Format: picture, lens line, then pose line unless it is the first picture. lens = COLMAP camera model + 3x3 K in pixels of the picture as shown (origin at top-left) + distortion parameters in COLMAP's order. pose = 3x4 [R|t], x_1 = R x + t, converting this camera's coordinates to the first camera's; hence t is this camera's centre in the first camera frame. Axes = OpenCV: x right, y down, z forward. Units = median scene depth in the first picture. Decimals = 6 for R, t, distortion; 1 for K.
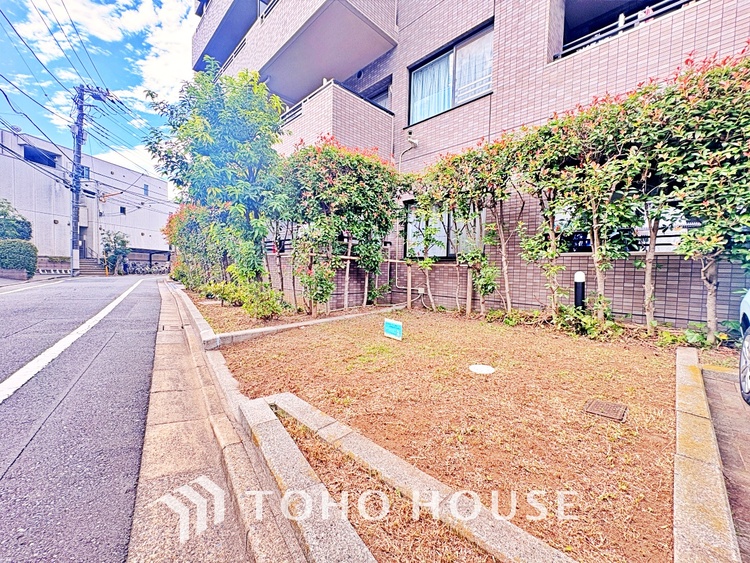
lens RADIAL K [[299.6, 0, 375.2], [0, 299.6, 278.6], [0, 0, 1]] dist [-0.001307, -0.000102]
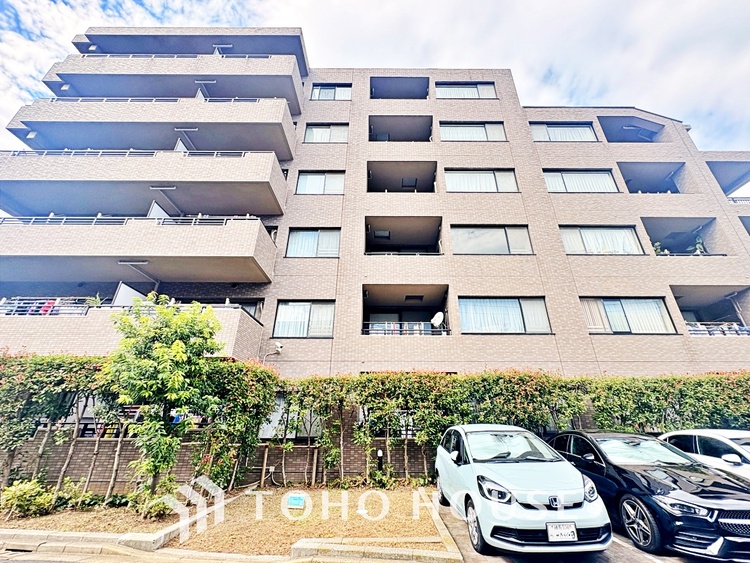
lens RADIAL K [[309.3, 0, 381.1], [0, 309.3, 278.2], [0, 0, 1]] dist [0.000223, -0.000040]
pose [[0.705274, 0.288916, 0.647391, -1.016251], [0.039101, 0.895946, -0.442438, -0.144699], [-0.707855, 0.337354, 0.620591, -0.693026]]
